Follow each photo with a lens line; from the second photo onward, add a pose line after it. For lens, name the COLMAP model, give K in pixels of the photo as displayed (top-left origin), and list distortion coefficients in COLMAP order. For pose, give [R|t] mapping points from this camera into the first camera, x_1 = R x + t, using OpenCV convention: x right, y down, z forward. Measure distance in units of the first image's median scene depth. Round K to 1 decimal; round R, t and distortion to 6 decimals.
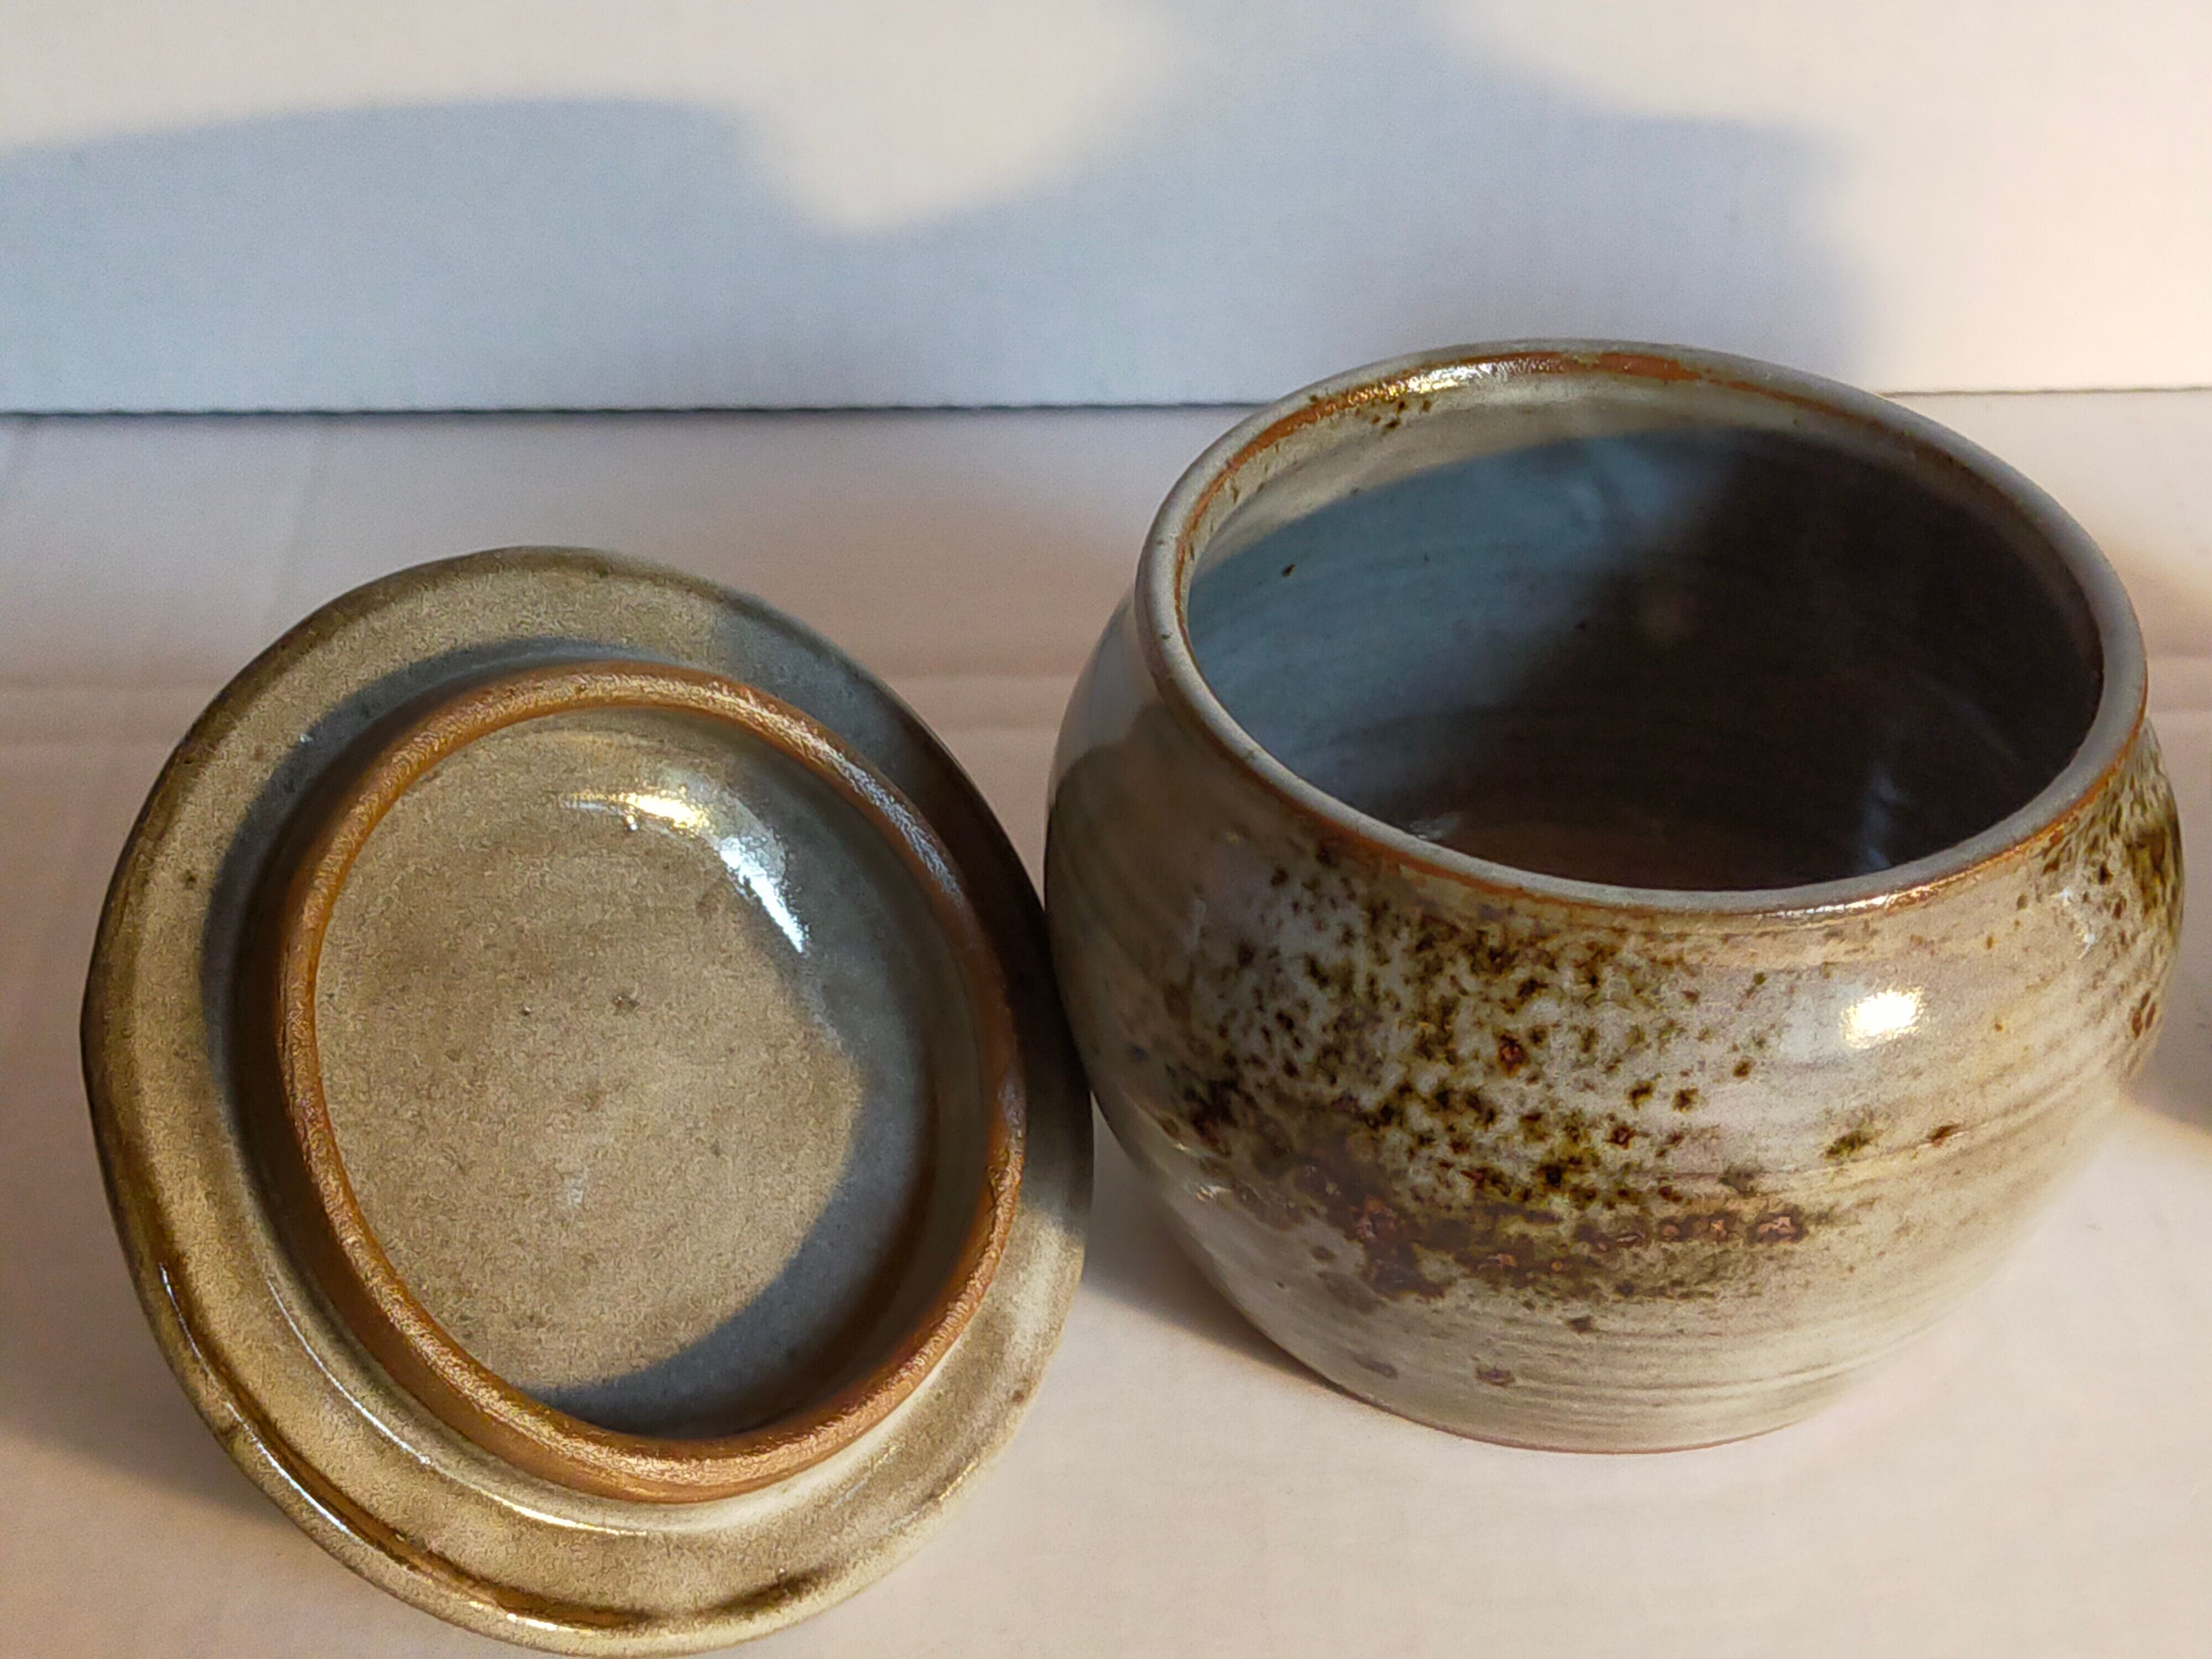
lens RADIAL K [[3390.9, 0, 1114.9], [0, 3390.9, 807.3], [0, 0, 1]] dist [0.095176, 0.000000]
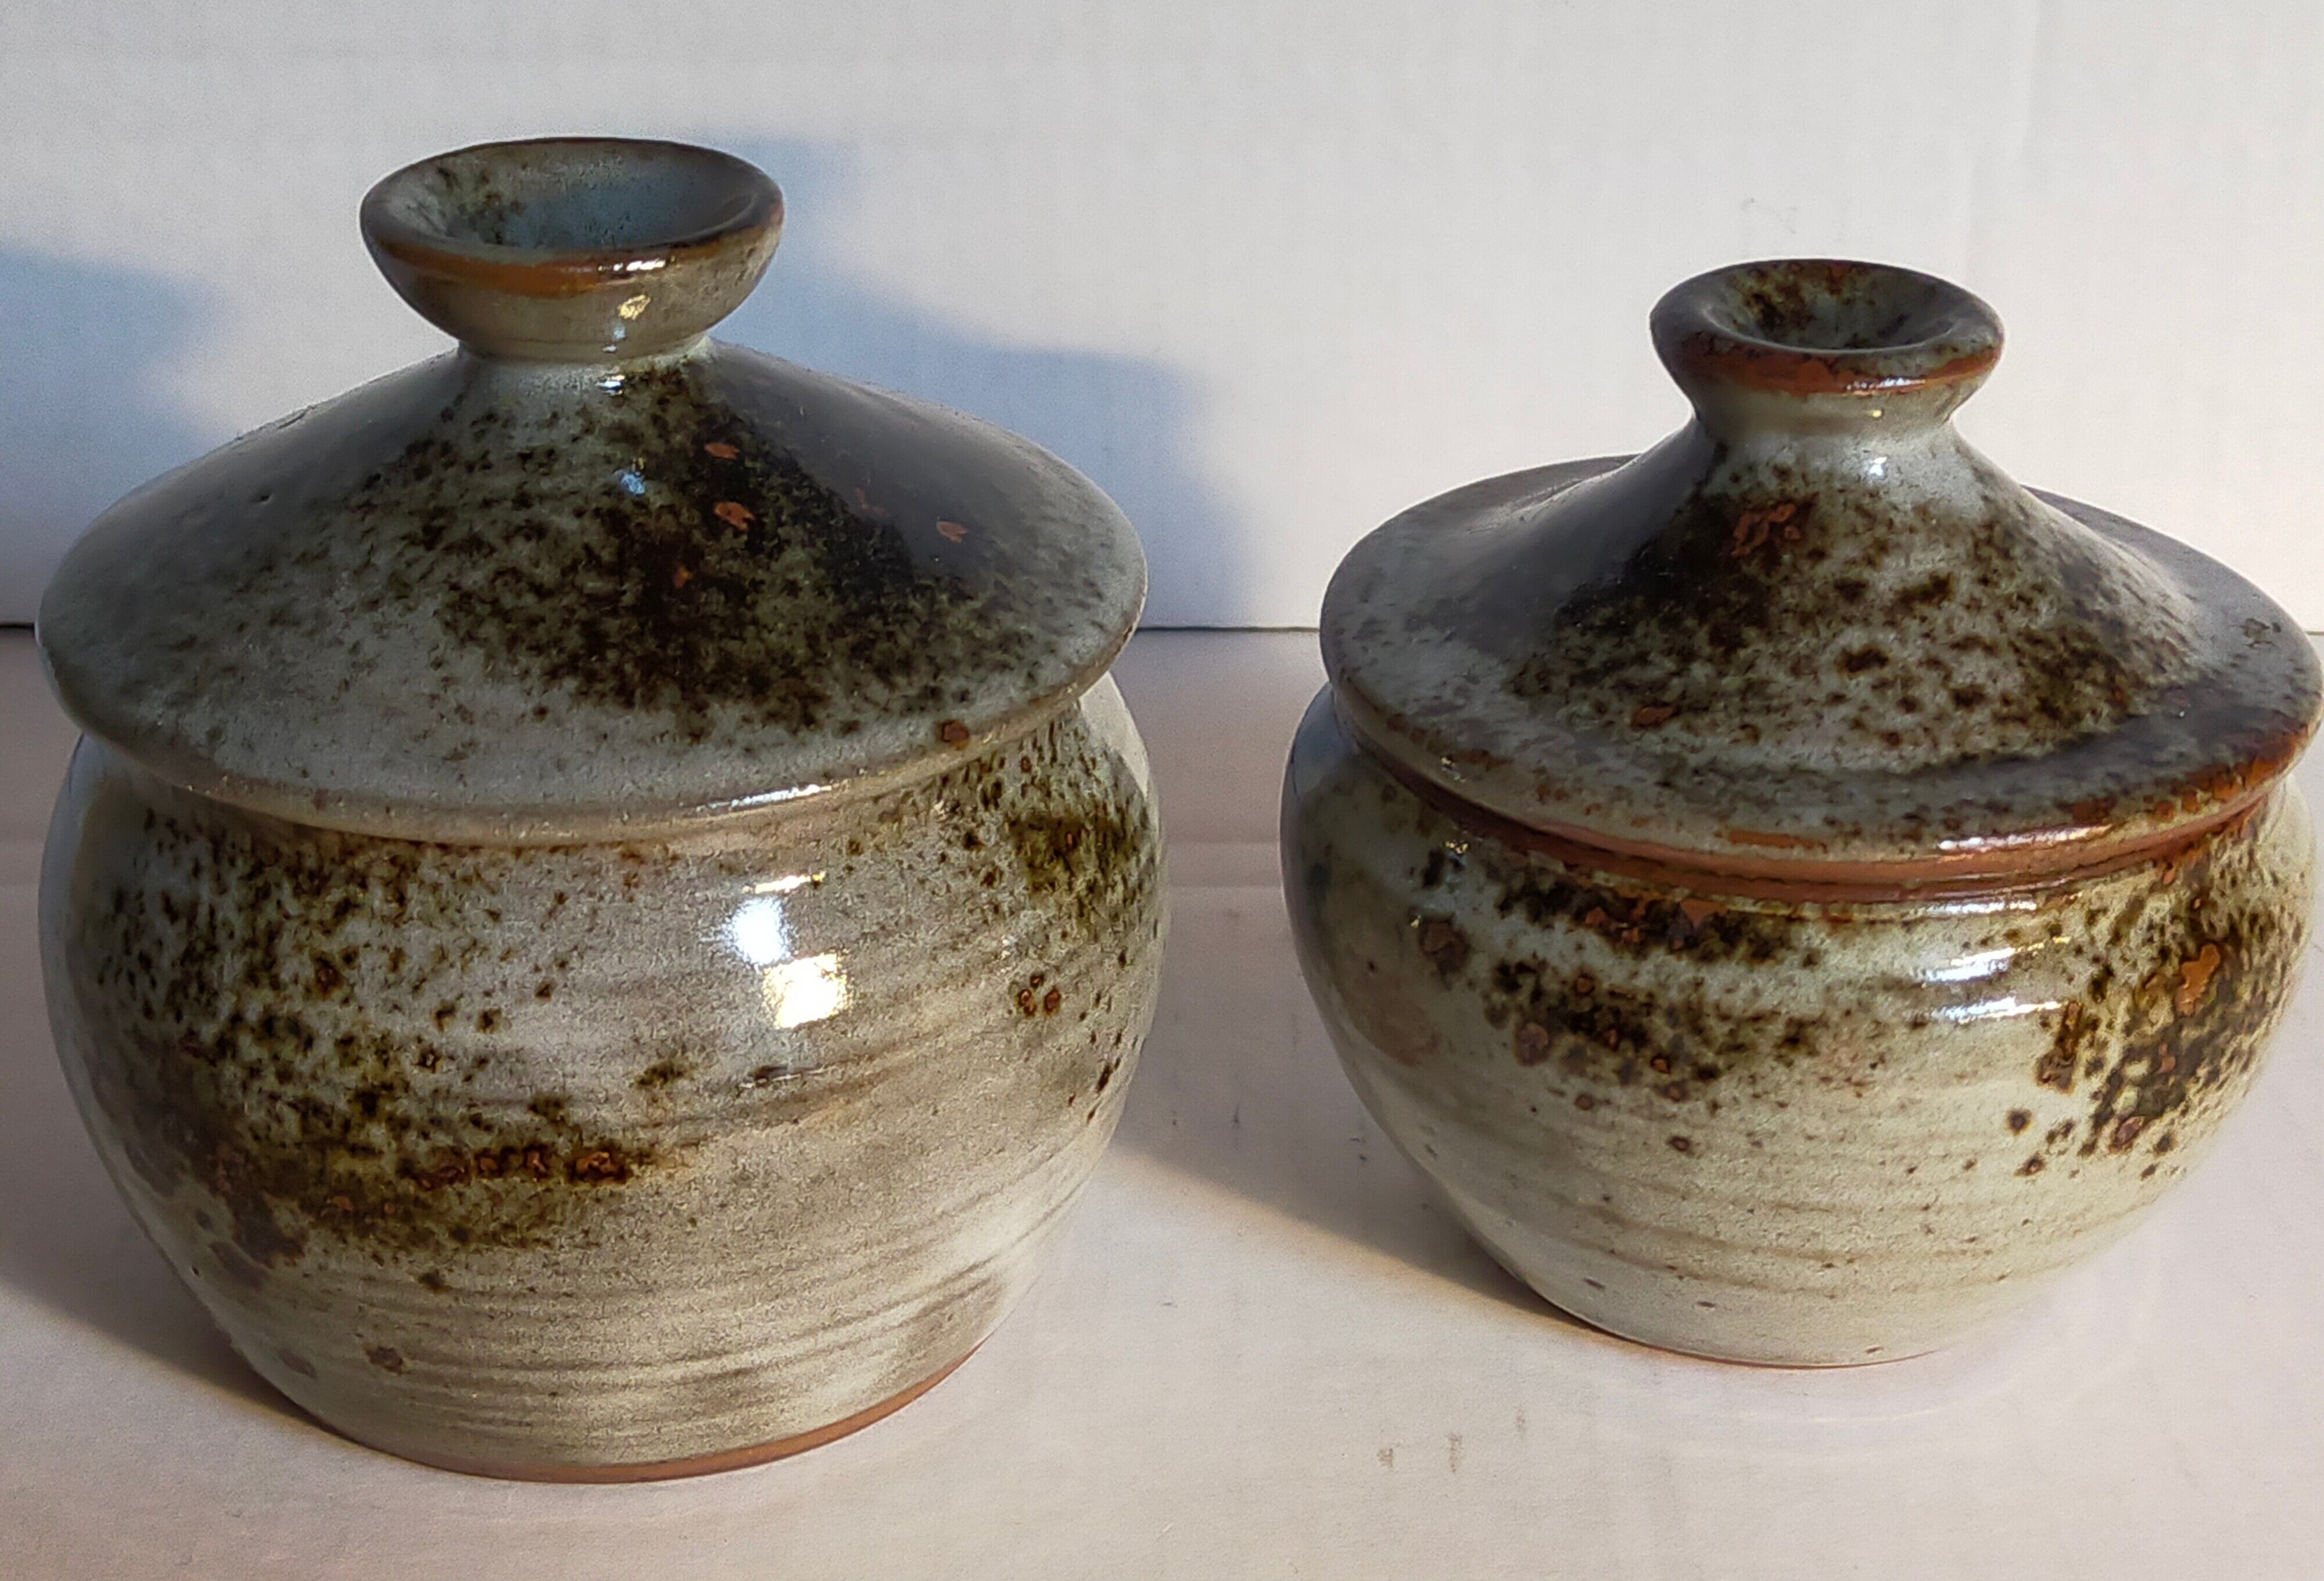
lens RADIAL K [[3524.0, 0, 1196.6], [0, 3524.0, 715.4], [0, 0, 1]] dist [0.155800, 0.000000]
pose [[0.997344, 0.015172, -0.071239, 0.441651], [-0.030503, 0.975167, -0.219359, 0.217655], [0.066142, 0.220949, 0.973040, -0.031736]]
